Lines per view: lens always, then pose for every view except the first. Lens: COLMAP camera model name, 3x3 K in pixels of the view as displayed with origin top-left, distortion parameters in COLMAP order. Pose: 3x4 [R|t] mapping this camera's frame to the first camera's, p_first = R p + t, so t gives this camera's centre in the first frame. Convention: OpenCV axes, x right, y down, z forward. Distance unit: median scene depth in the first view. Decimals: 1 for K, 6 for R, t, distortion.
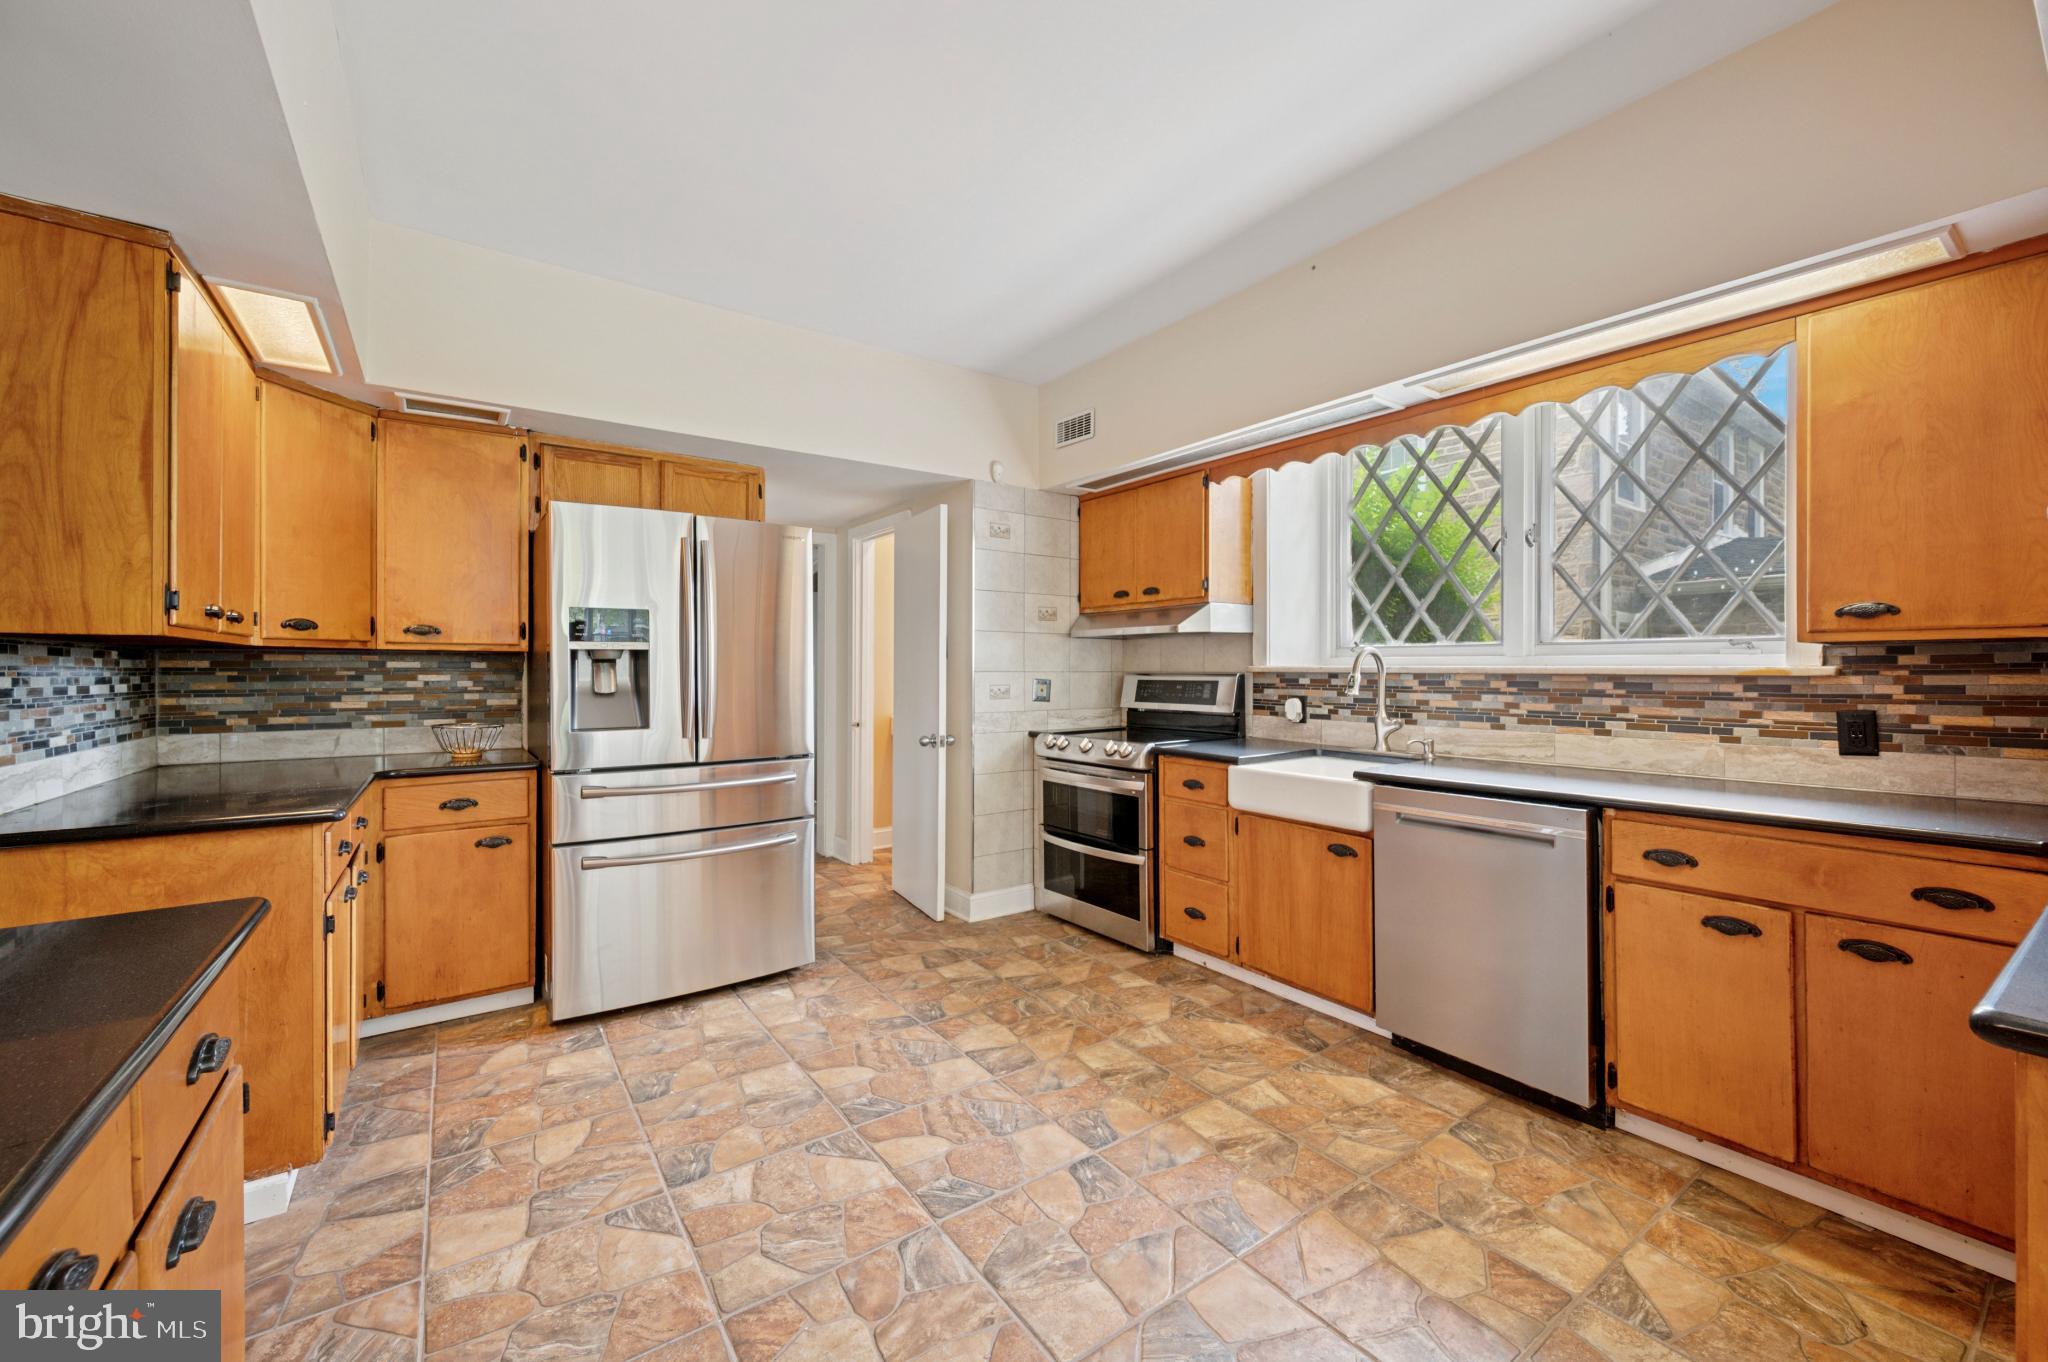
lens RADIAL K [[811.8, 0, 1029.5], [0, 811.8, 668.4], [0, 0, 1]] dist [-0.006880, 0.001046]
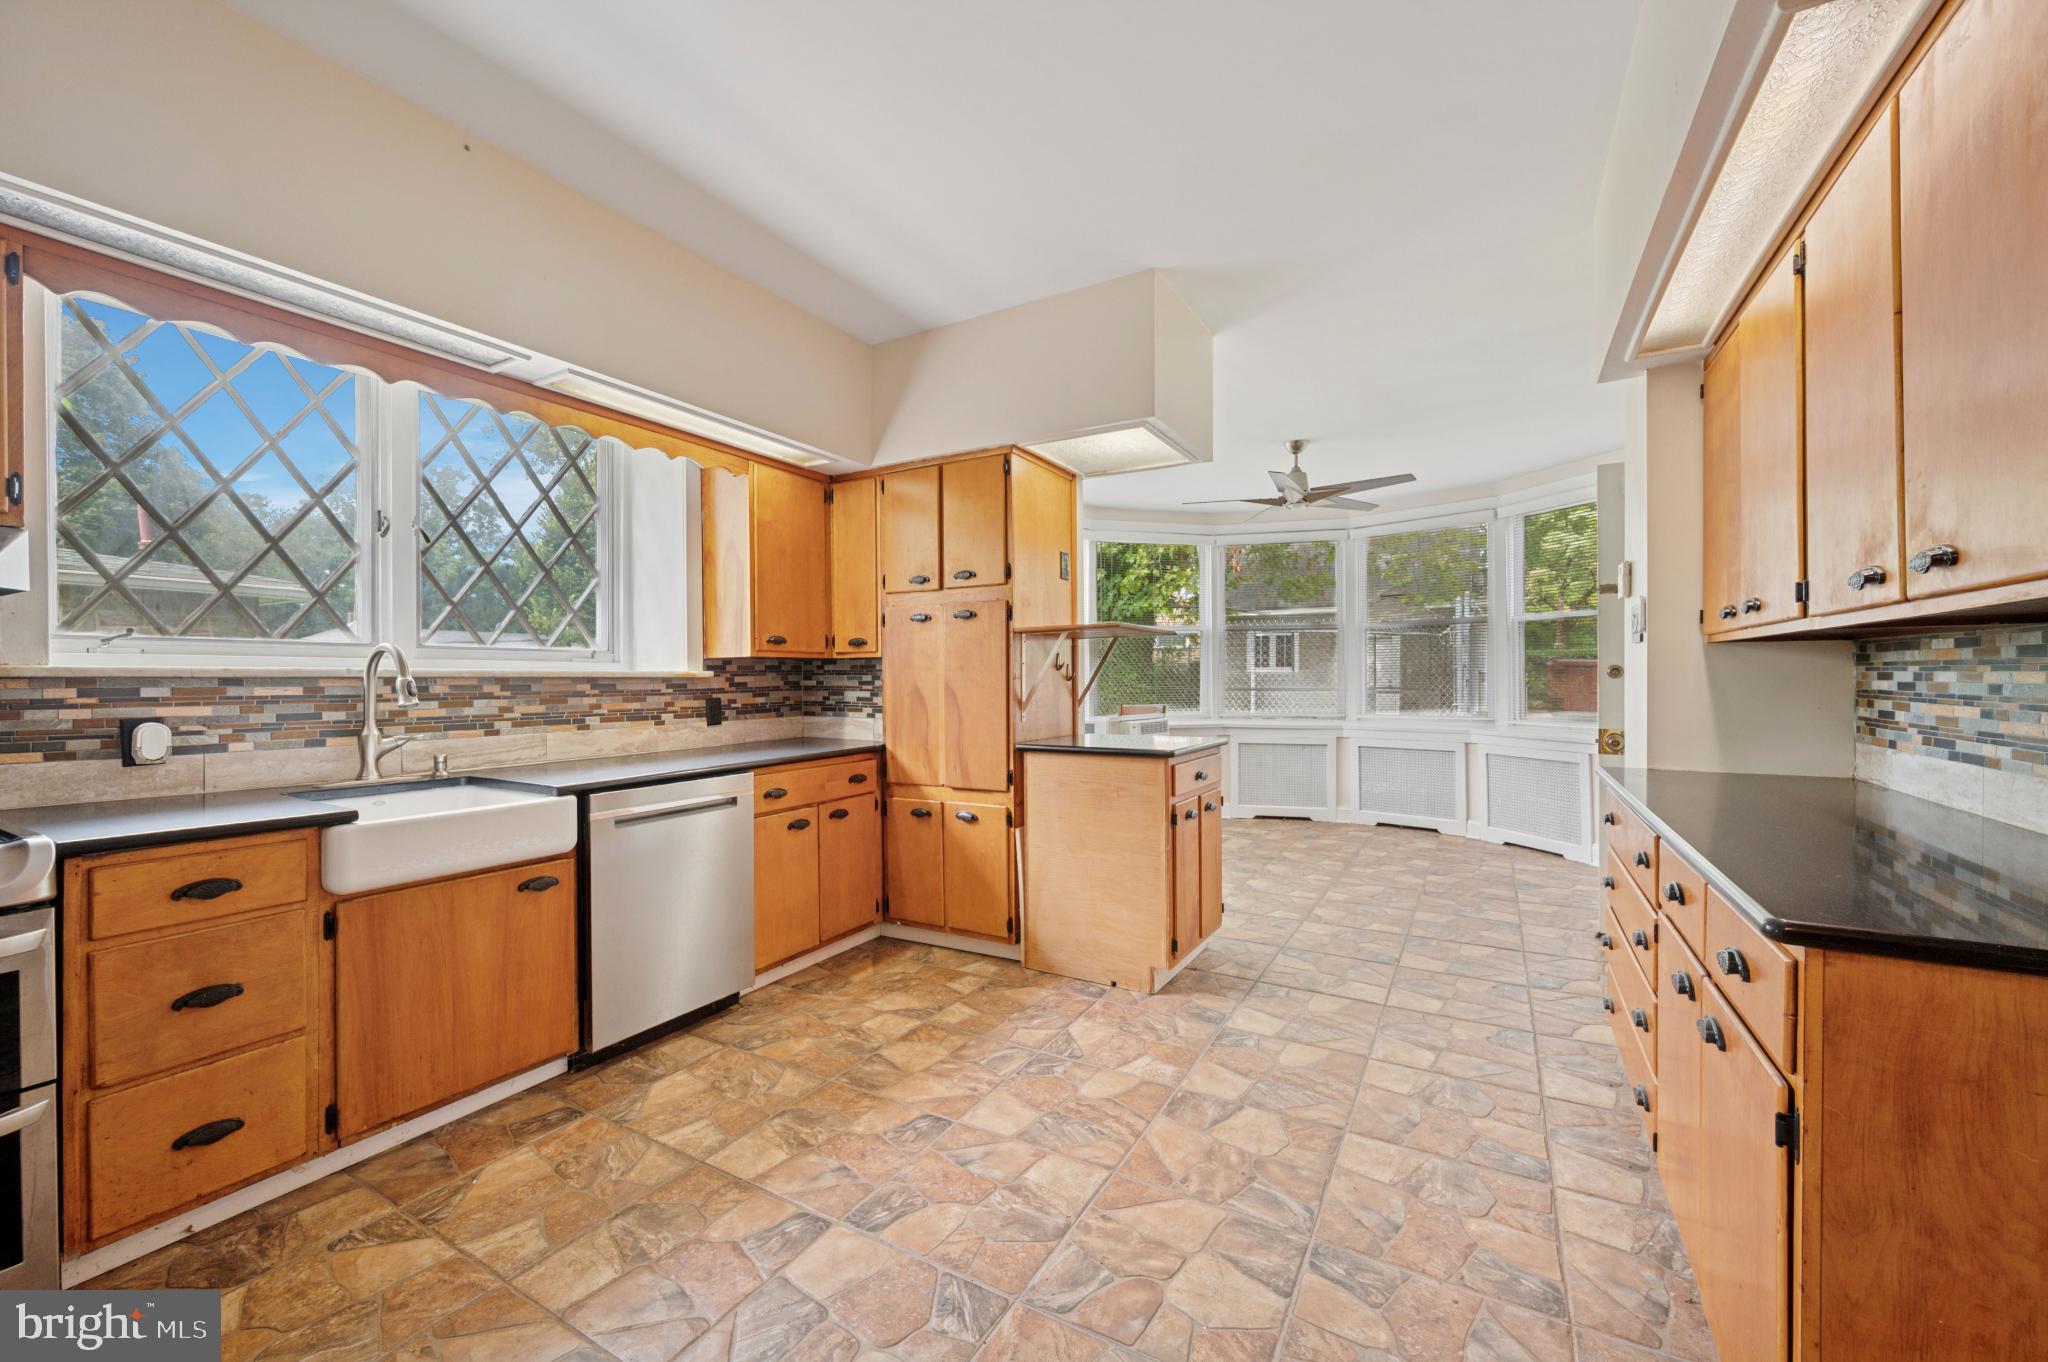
lens RADIAL K [[811.8, 0, 1024.3], [0, 811.8, 677.4], [0, 0, 1]] dist [-0.006880, 0.001046]
pose [[-0.423425, -0.004326, 0.905921, -0.656693], [-0.002333, 0.999990, 0.003685, 0.001951], [-0.905928, -0.000553, -0.423431, 0.979574]]
